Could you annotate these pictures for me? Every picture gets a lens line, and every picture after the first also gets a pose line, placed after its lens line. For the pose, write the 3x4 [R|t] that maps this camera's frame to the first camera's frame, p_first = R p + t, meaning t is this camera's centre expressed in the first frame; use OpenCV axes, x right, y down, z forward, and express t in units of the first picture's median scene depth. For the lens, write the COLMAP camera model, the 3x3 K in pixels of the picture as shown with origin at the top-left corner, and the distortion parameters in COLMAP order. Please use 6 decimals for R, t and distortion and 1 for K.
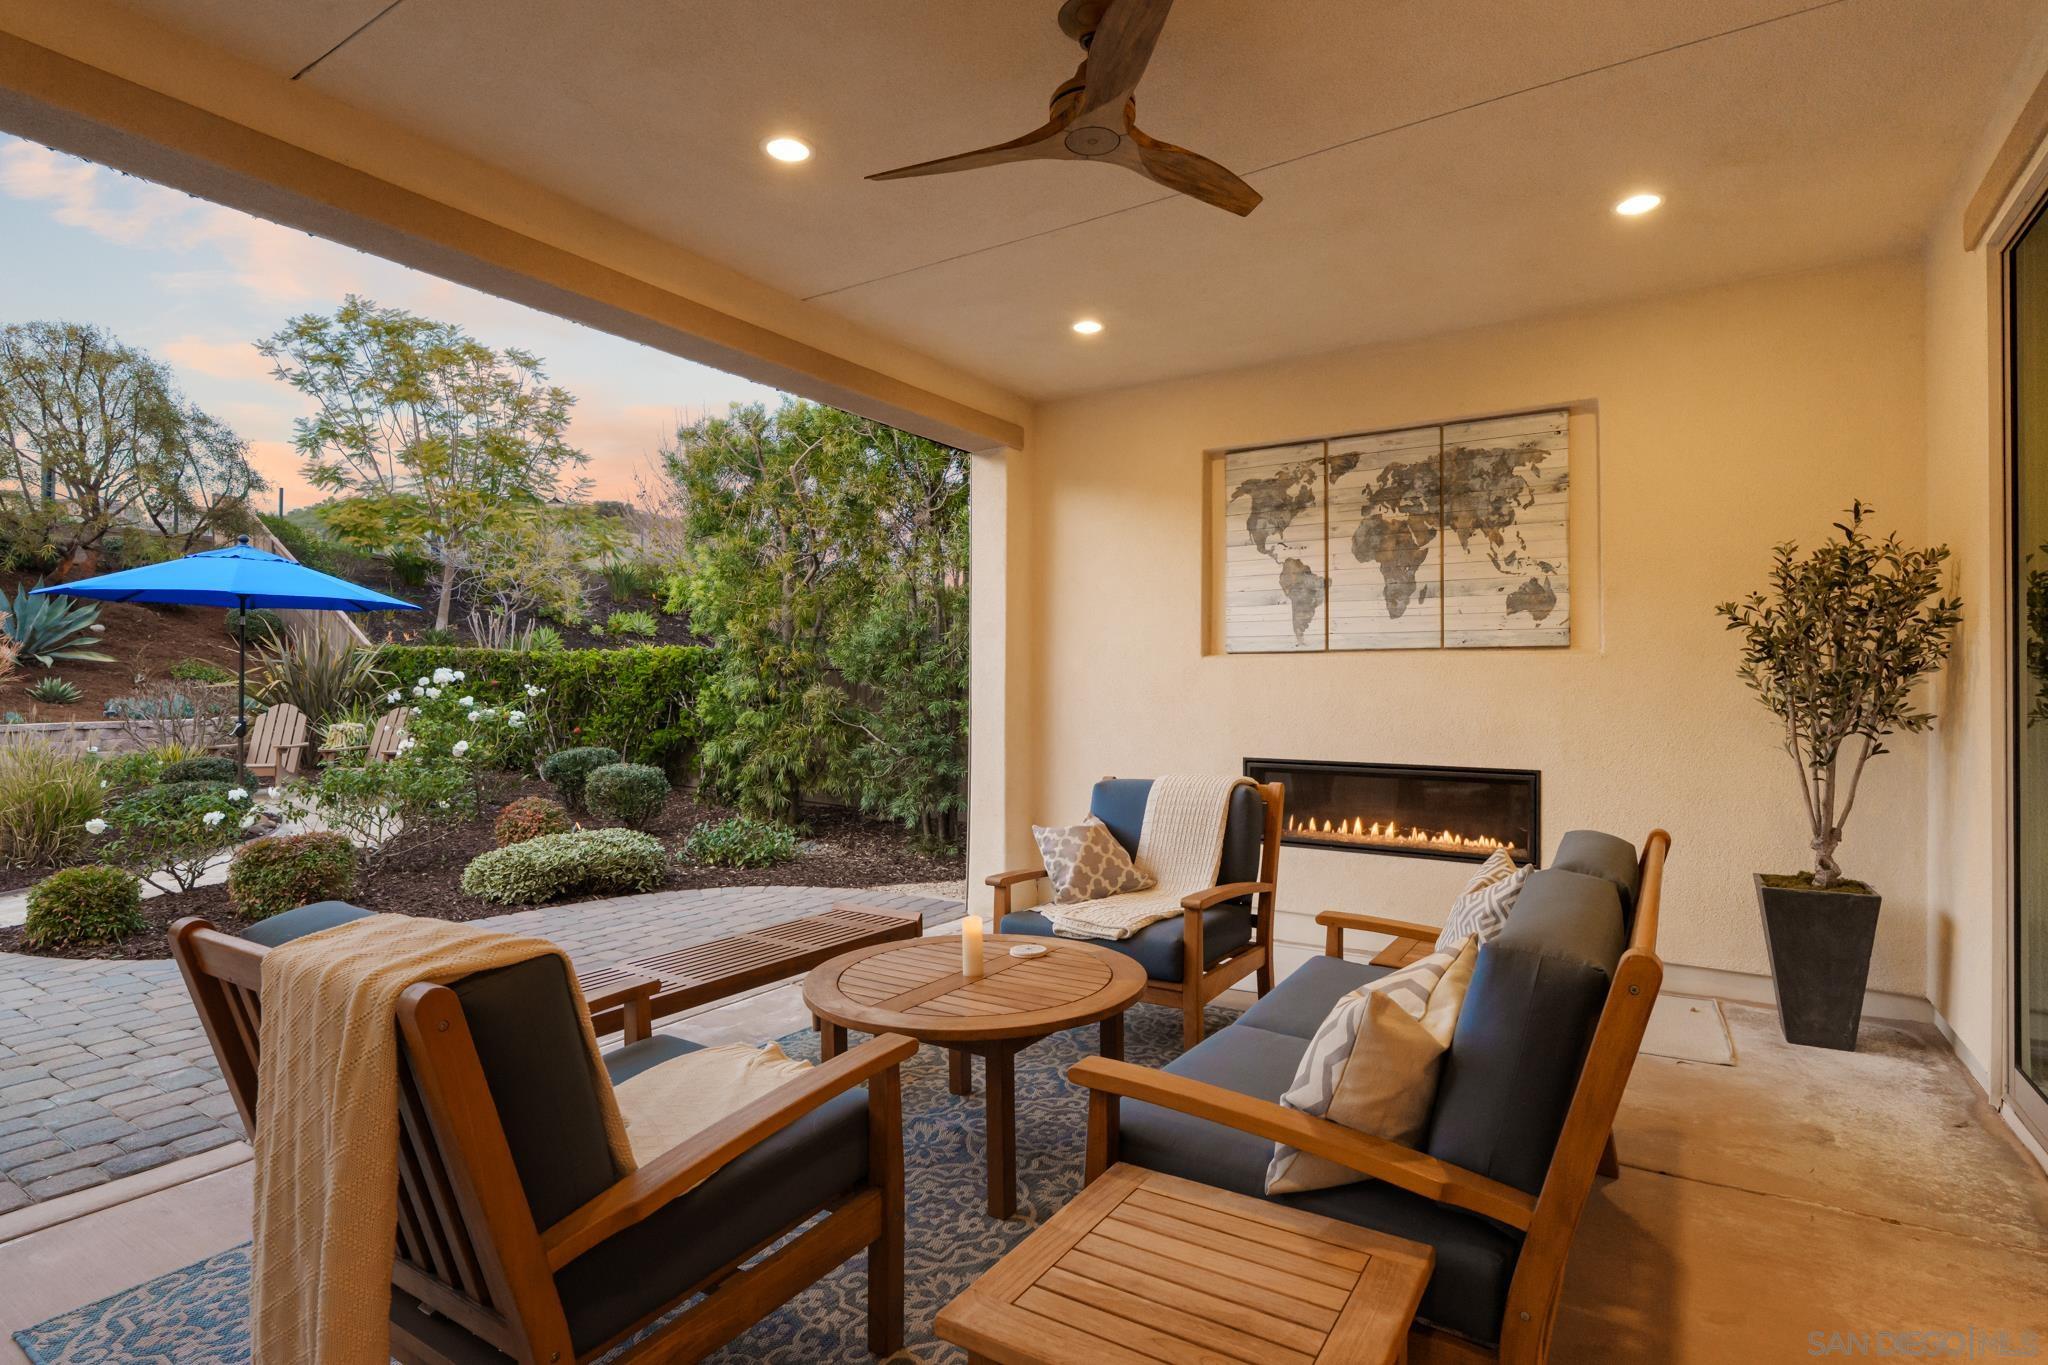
lens RADIAL K [[1012.7, 0, 1024.0], [0, 1012.7, 682.5], [0, 0, 1]] dist [-0.001074, -0.000117]
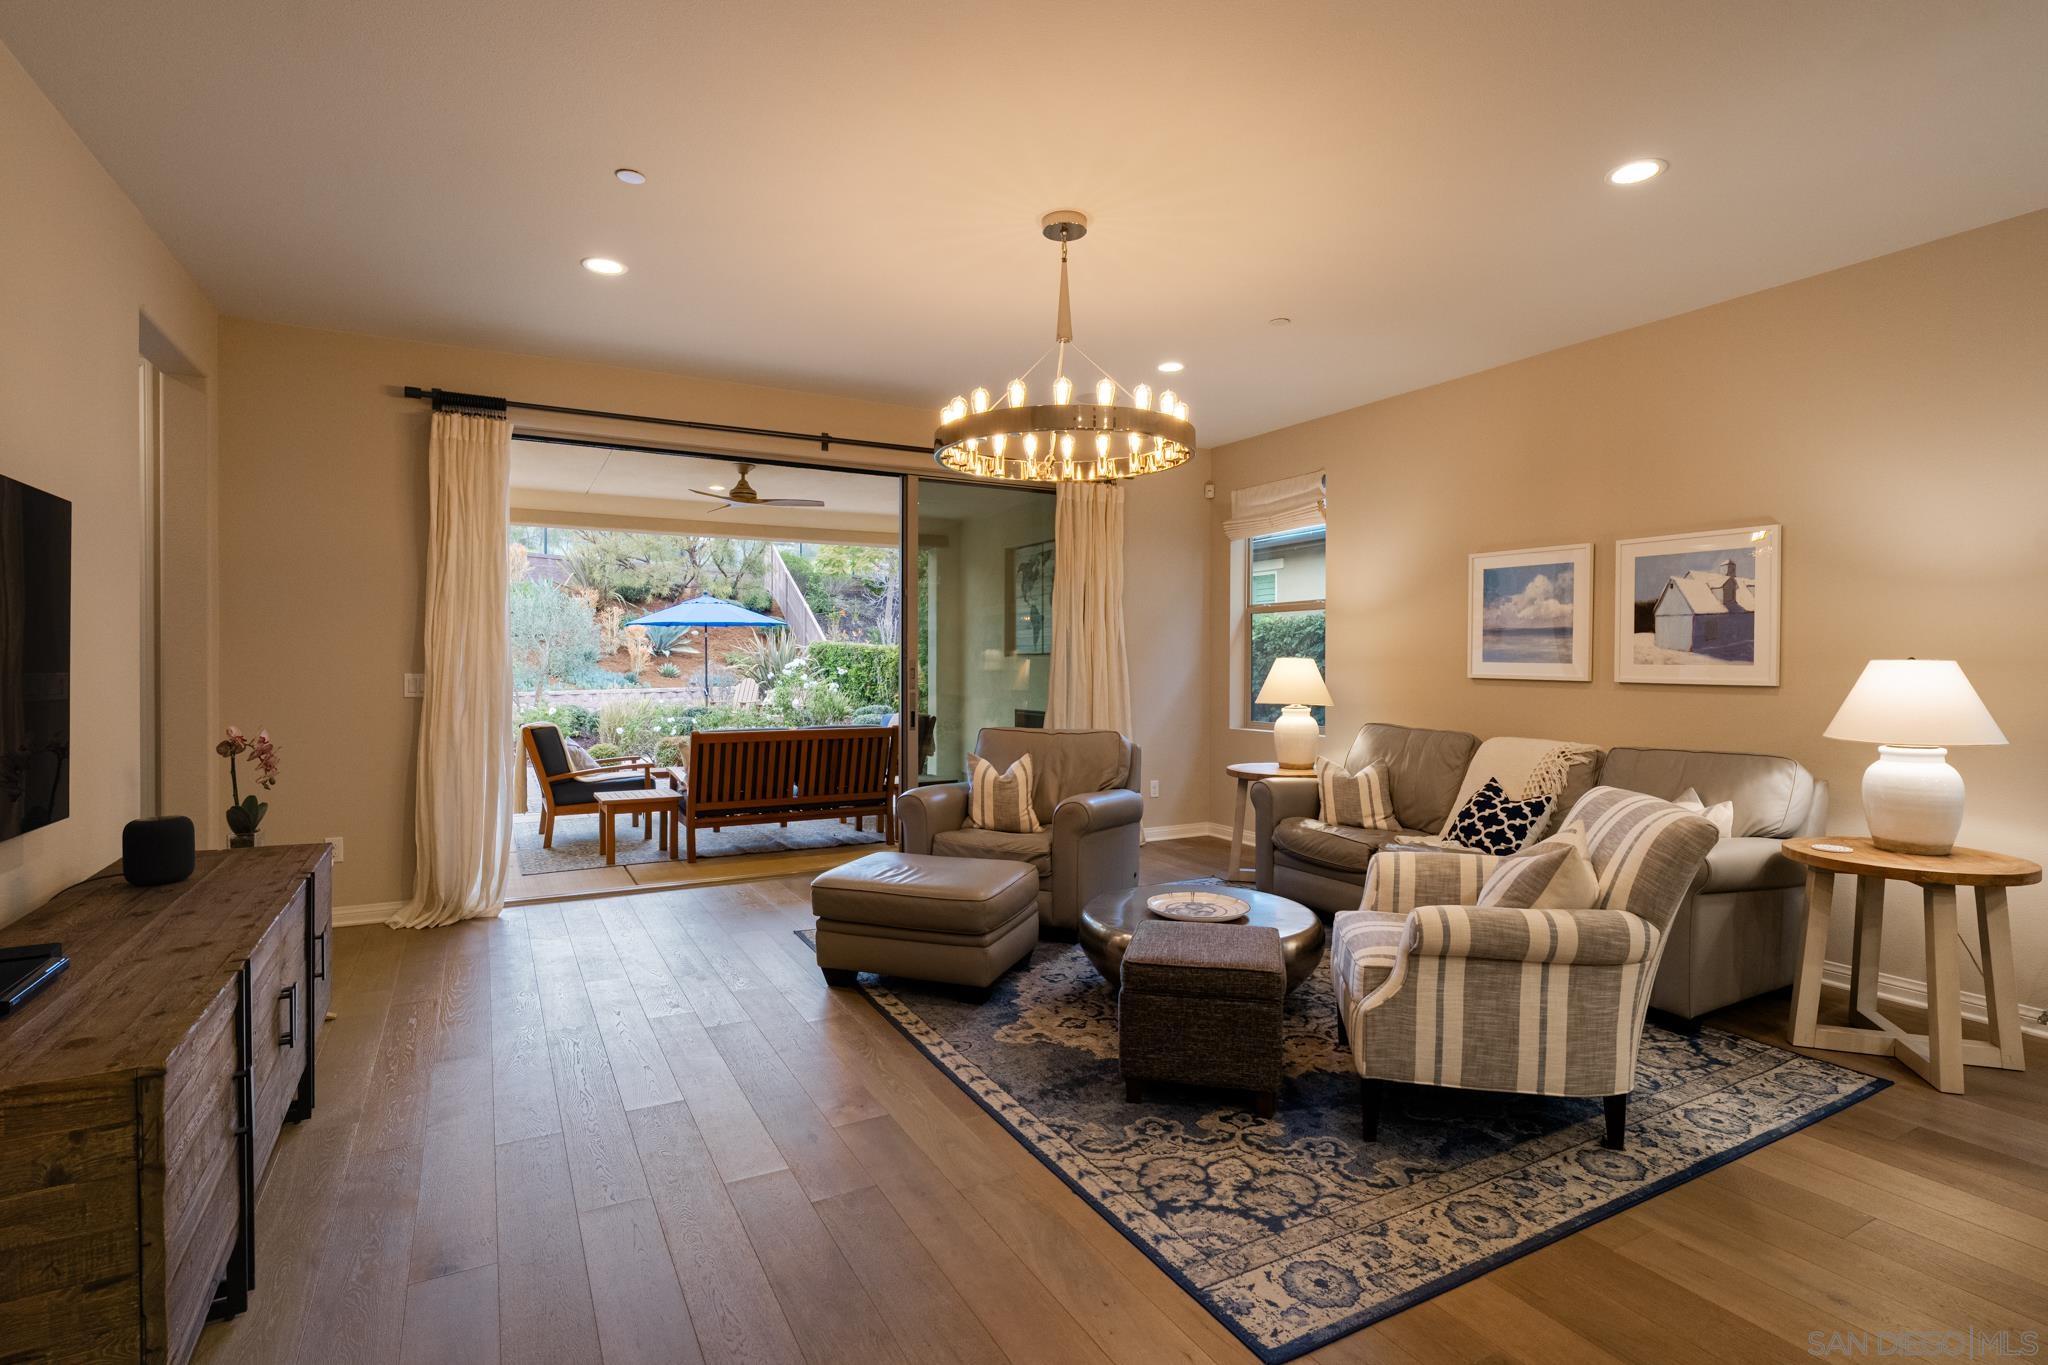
lens RADIAL K [[981.6, 0, 1024.0], [0, 981.6, 682.5], [0, 0, 1]] dist [-0.003399, -0.000228]
pose [[0.882127, 0.007461, -0.470952, 1.087549], [0.004006, 0.999720, 0.023341, -0.019592], [0.470994, -0.022476, 0.881850, -0.620087]]
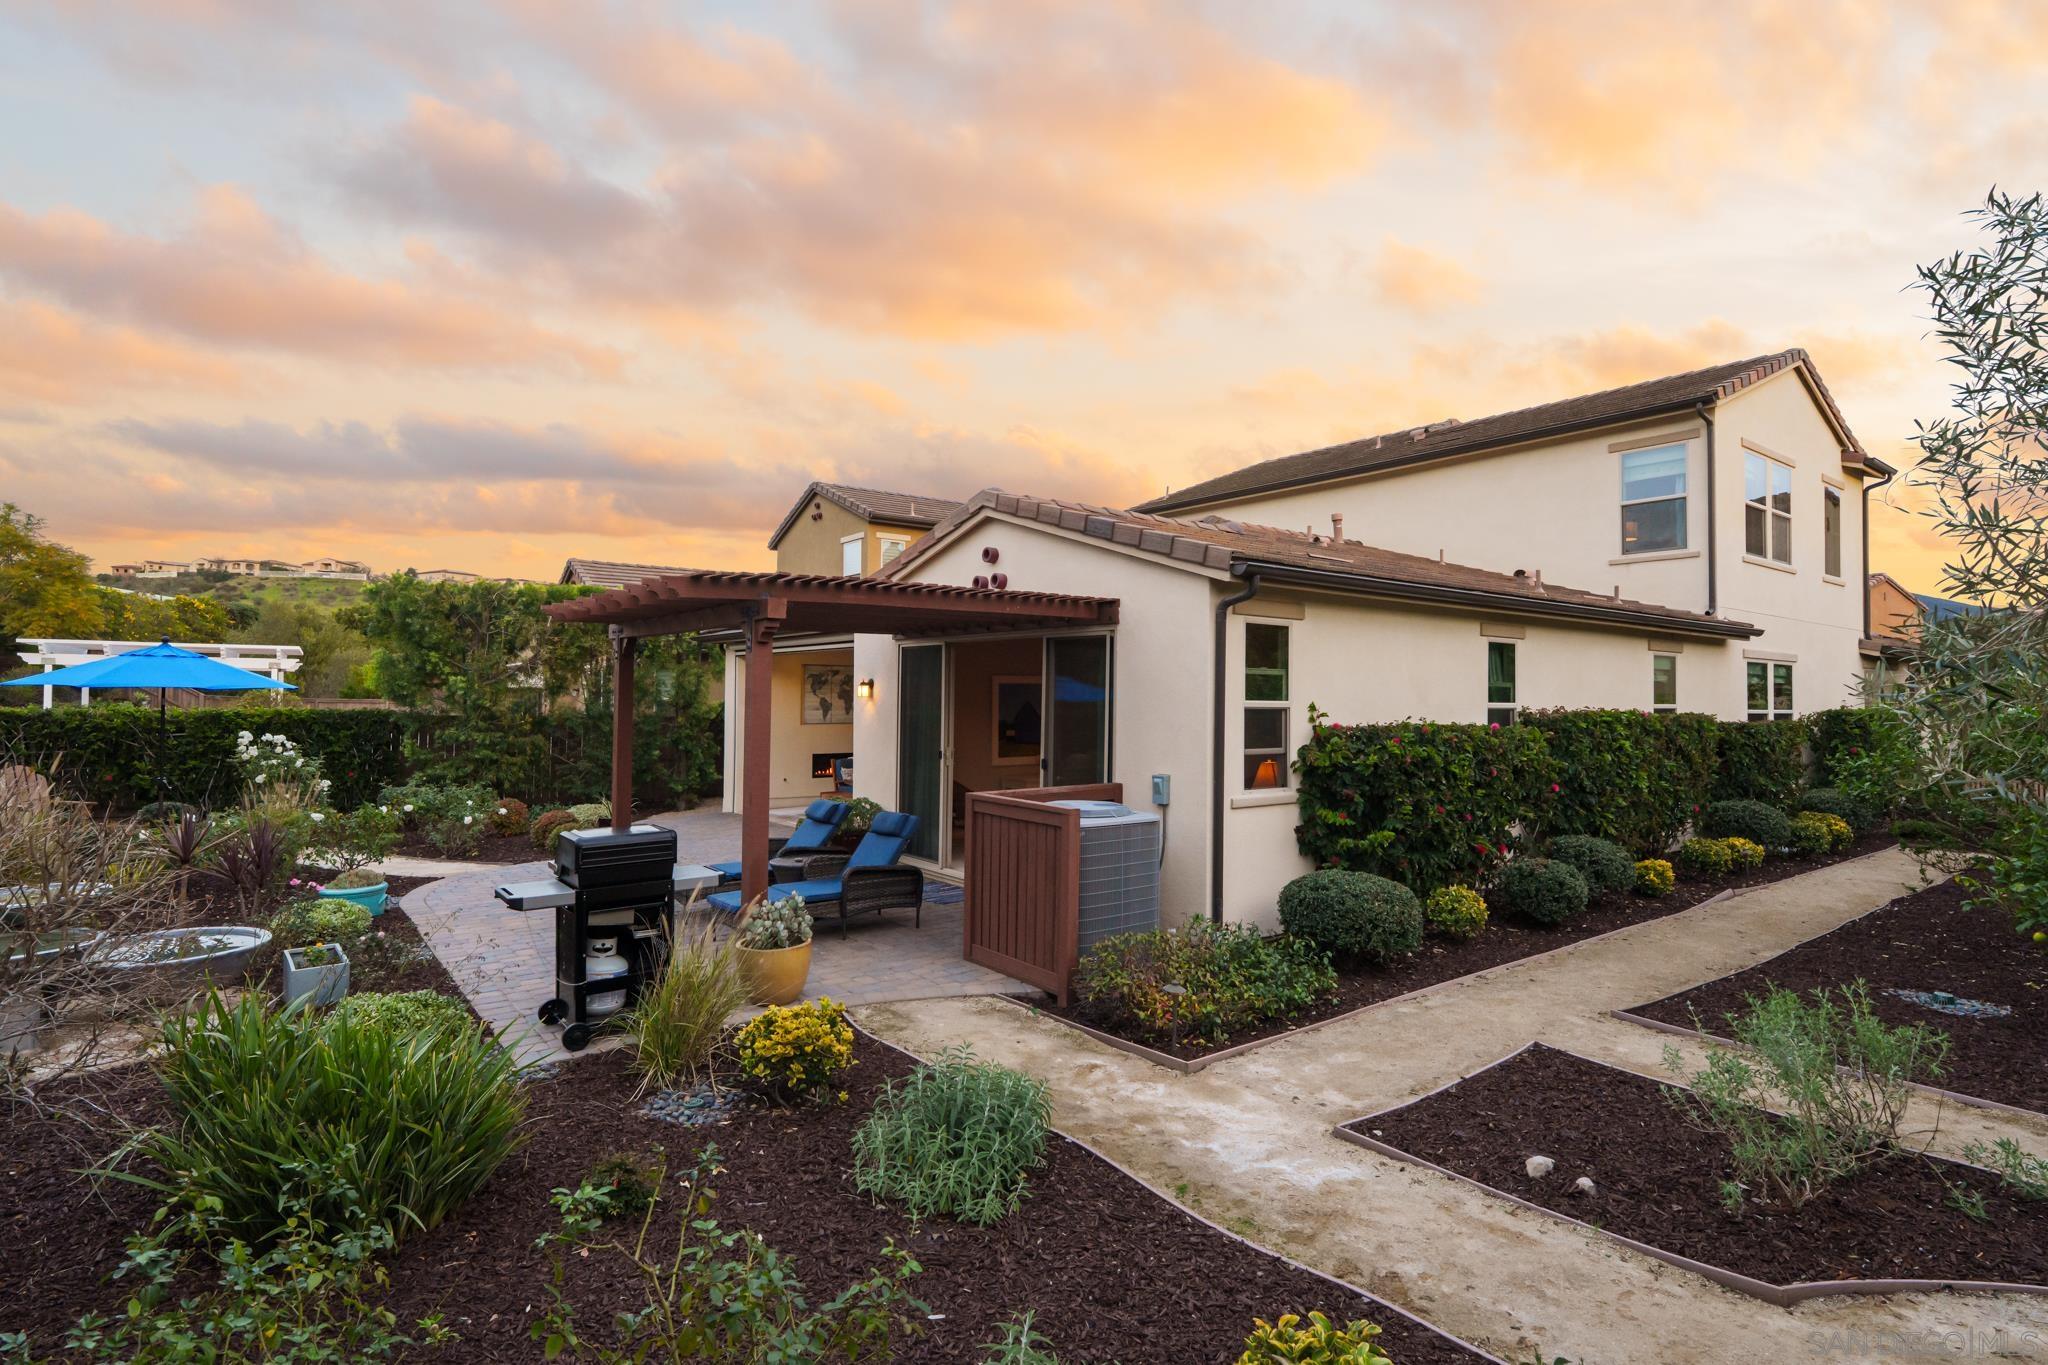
lens RADIAL K [[1012.7, 0, 1024.0], [0, 1012.7, 682.5], [0, 0, 1]] dist [-0.001074, -0.000117]
pose [[0.337728, 0.013741, 0.941144, -2.745187], [-0.012407, 0.999872, -0.010146, -0.143652], [-0.941162, -0.008250, 0.337855, -0.831047]]
